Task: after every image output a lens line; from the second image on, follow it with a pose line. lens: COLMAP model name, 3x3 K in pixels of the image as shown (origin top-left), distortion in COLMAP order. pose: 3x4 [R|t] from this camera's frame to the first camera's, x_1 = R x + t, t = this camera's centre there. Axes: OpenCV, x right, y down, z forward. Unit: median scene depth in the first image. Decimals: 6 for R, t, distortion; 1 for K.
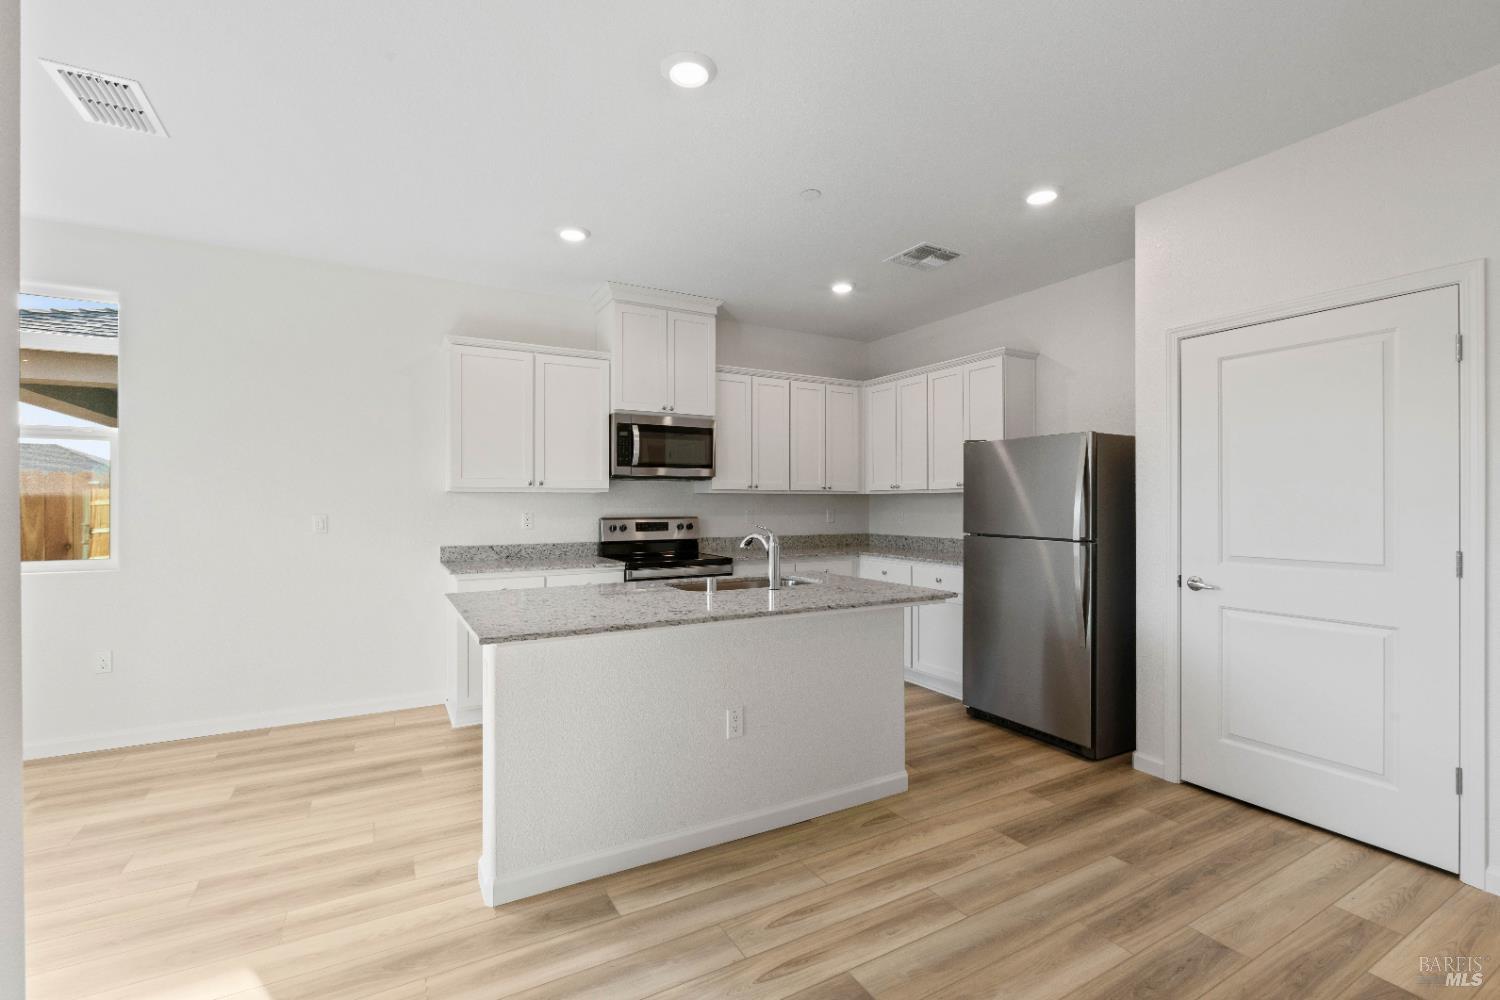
lens RADIAL K [[668.5, 0, 750.0], [0, 668.5, 500.0], [0, 0, 1]] dist [-0.001106, 0.000179]
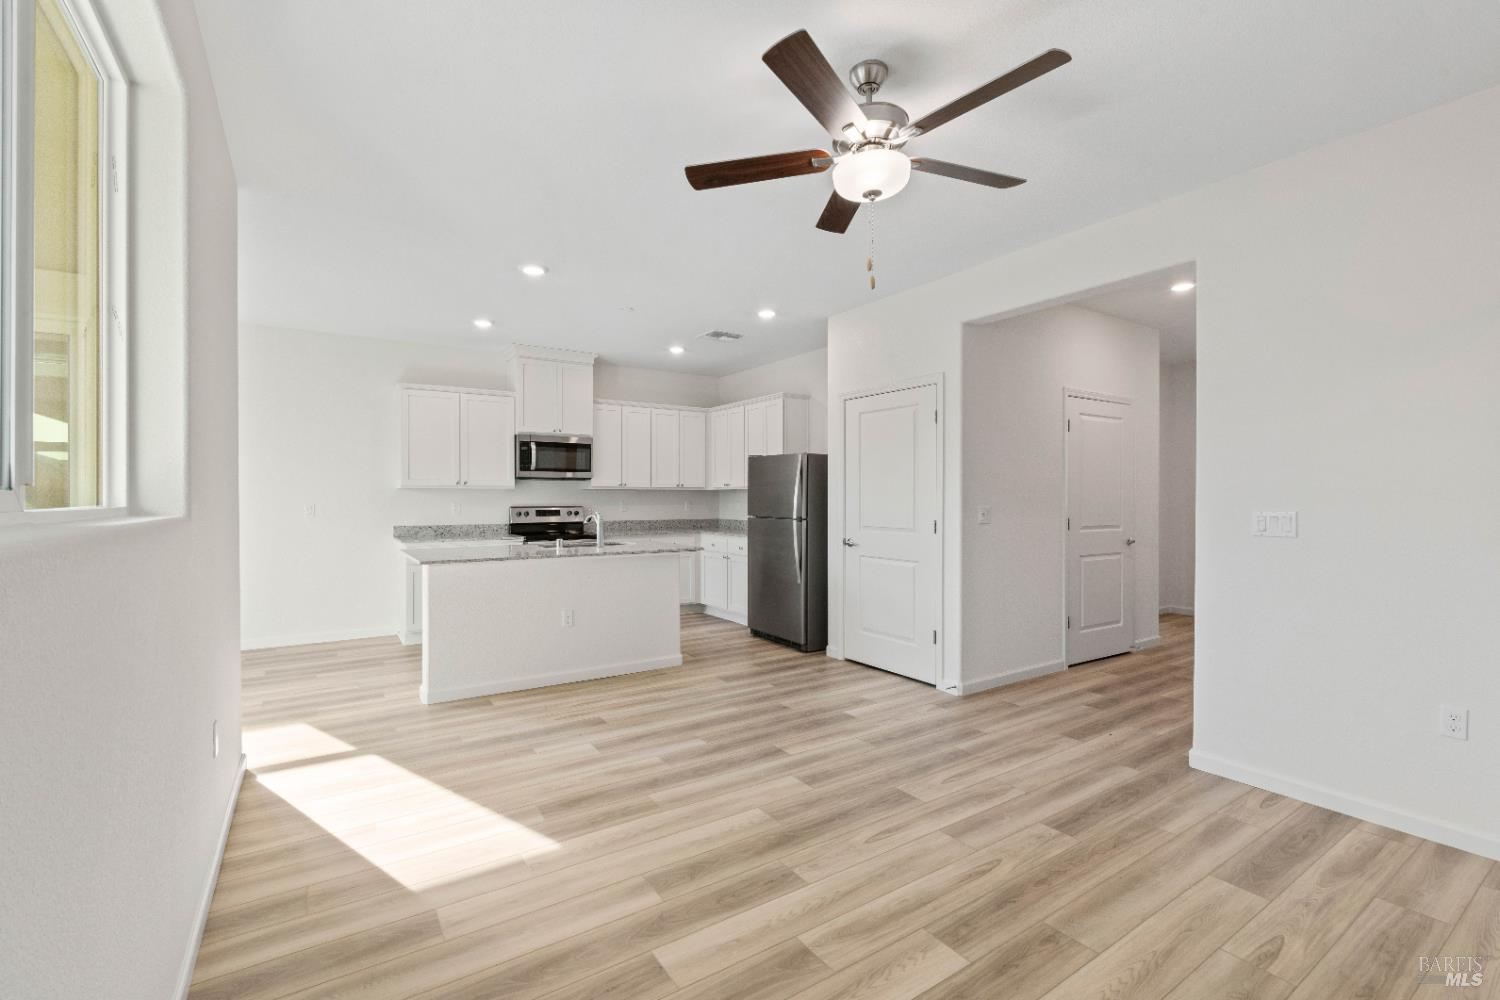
lens RADIAL K [[653.6, 0, 745.0], [0, 653.6, 495.9], [0, 0, 1]] dist [0.001674, 0.000243]
pose [[0.997388, 0.000665, 0.072231, 0.196780], [-0.000861, 0.999996, 0.002674, -0.000313], [-0.072229, -0.002729, 0.997384, -0.474951]]
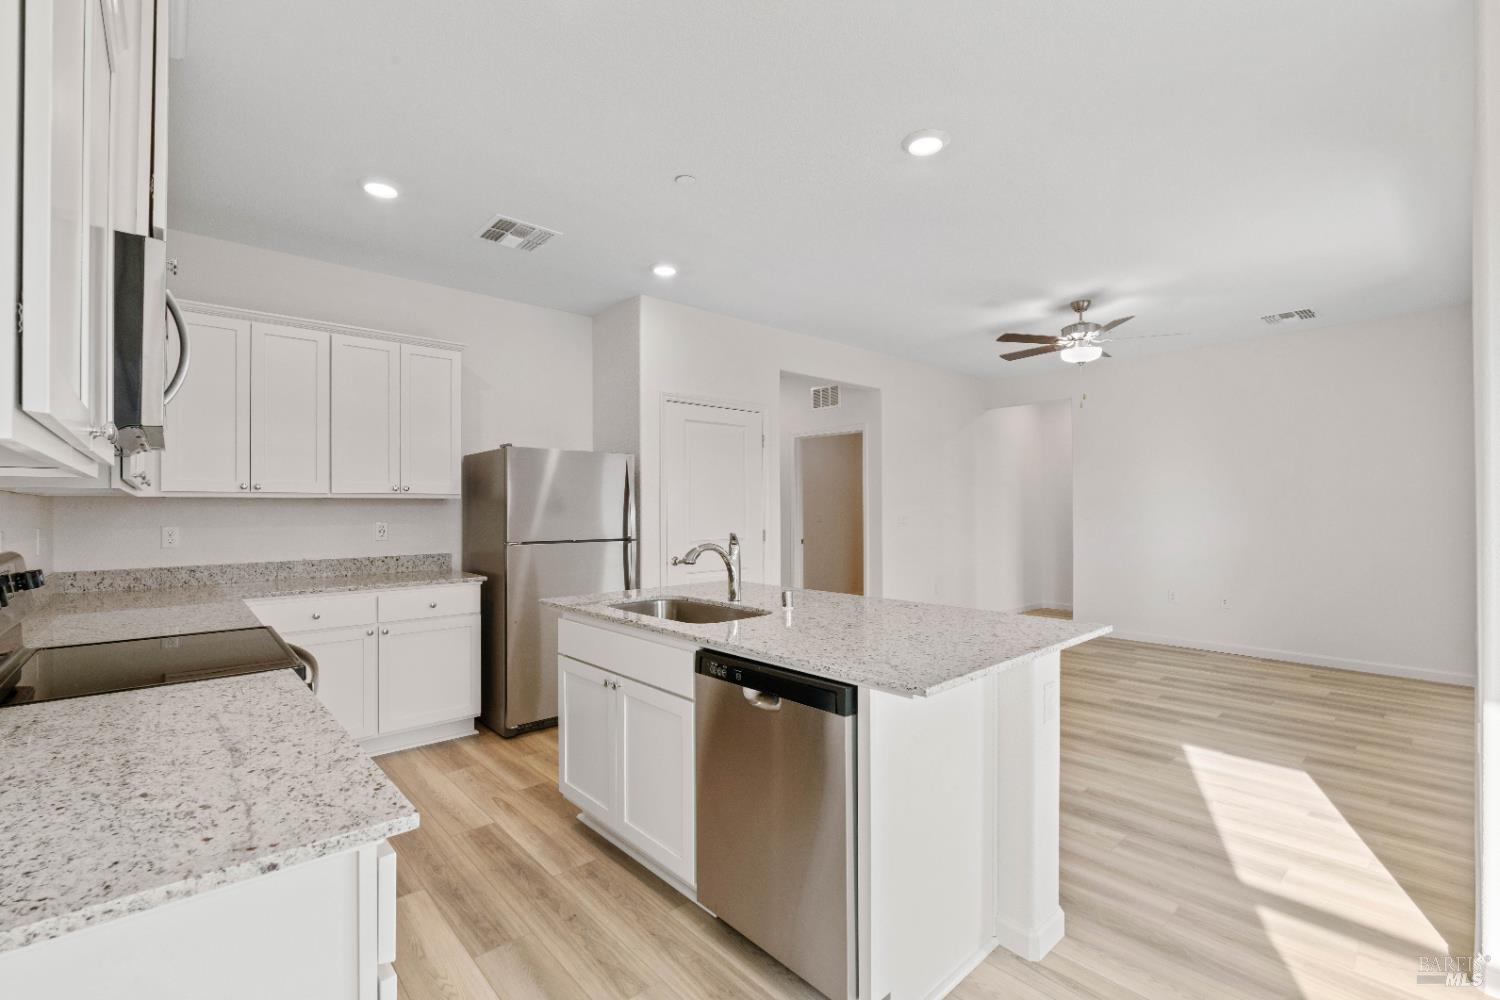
lens RADIAL K [[653.6, 0, 745.0], [0, 653.6, 495.9], [0, 0, 1]] dist [0.001674, 0.000243]
pose [[-0.212087, 0.006543, 0.977229, -0.624943], [-0.002400, 0.999971, -0.007216, -0.012028], [-0.977248, -0.003876, -0.212066, 0.842511]]
